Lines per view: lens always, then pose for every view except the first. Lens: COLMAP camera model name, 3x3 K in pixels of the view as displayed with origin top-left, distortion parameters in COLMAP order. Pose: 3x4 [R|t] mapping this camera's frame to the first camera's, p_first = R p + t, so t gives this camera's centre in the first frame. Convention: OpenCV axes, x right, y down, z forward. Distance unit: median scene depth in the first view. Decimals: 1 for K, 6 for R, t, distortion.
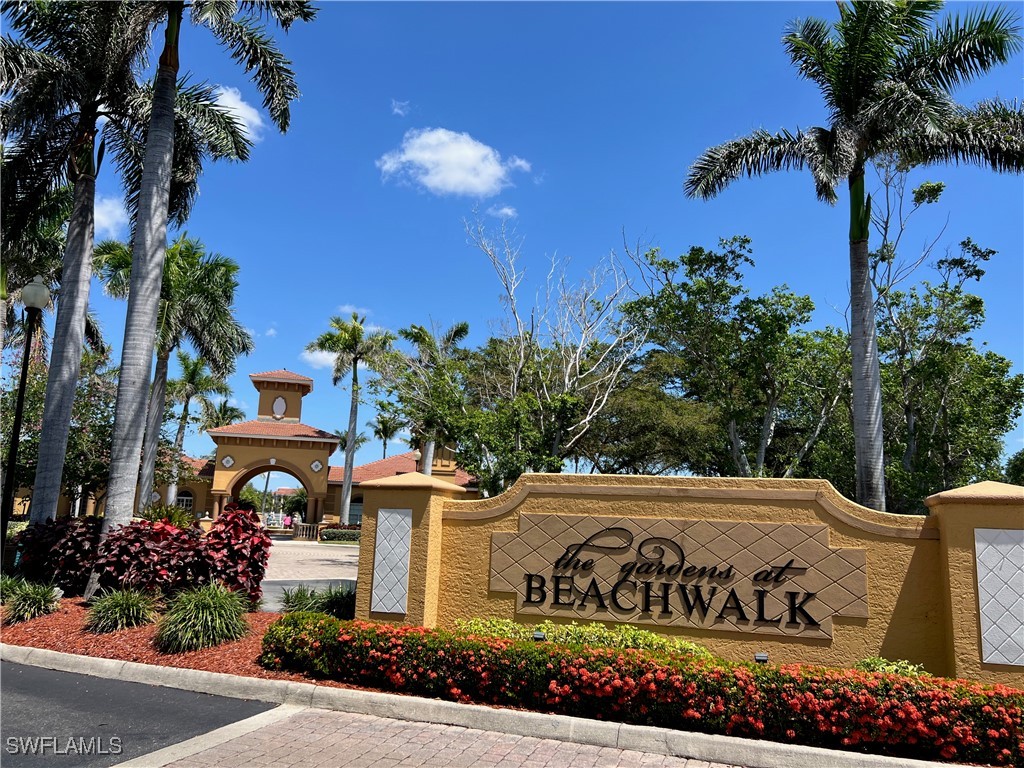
lens RADIAL K [[787.5, 0, 506.8], [0, 787.5, 378.9], [0, 0, 1]] dist [0.103551, -0.184918]
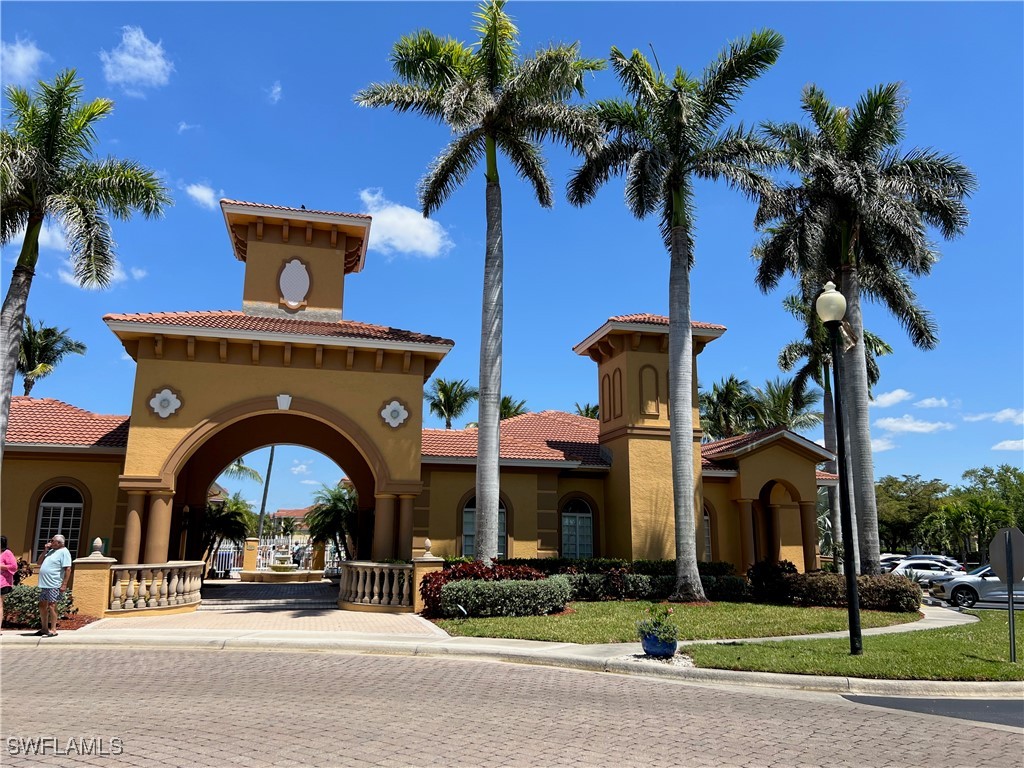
lens RADIAL K [[787.5, 0, 506.8], [0, 787.5, 378.9], [0, 0, 1]] dist [0.103551, -0.184918]
pose [[0.999614, -0.026901, 0.006875, -0.187016], [0.027056, 0.999358, -0.023496, 0.103549], [-0.006239, 0.023673, 0.999700, 0.608422]]
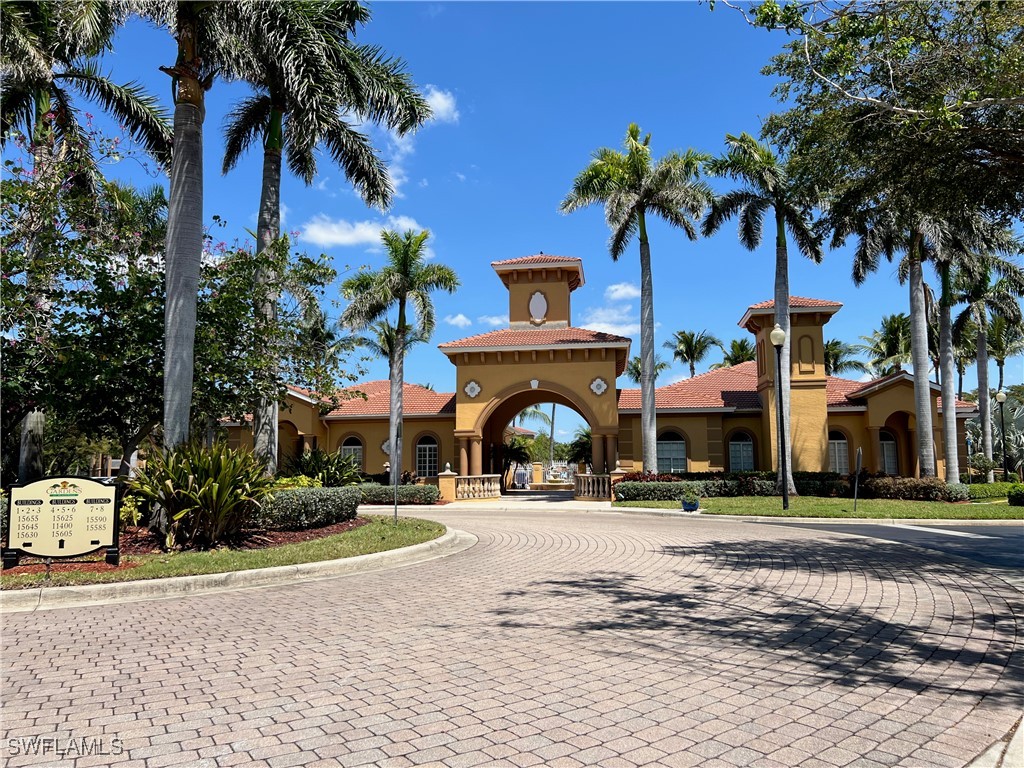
lens RADIAL K [[787.5, 0, 506.8], [0, 787.5, 378.9], [0, 0, 1]] dist [0.103551, -0.184918]
pose [[0.928535, -0.087577, -0.360767, -0.076475], [0.109796, 0.993087, 0.041517, 0.068829], [0.354637, -0.078161, 0.931732, 0.372357]]
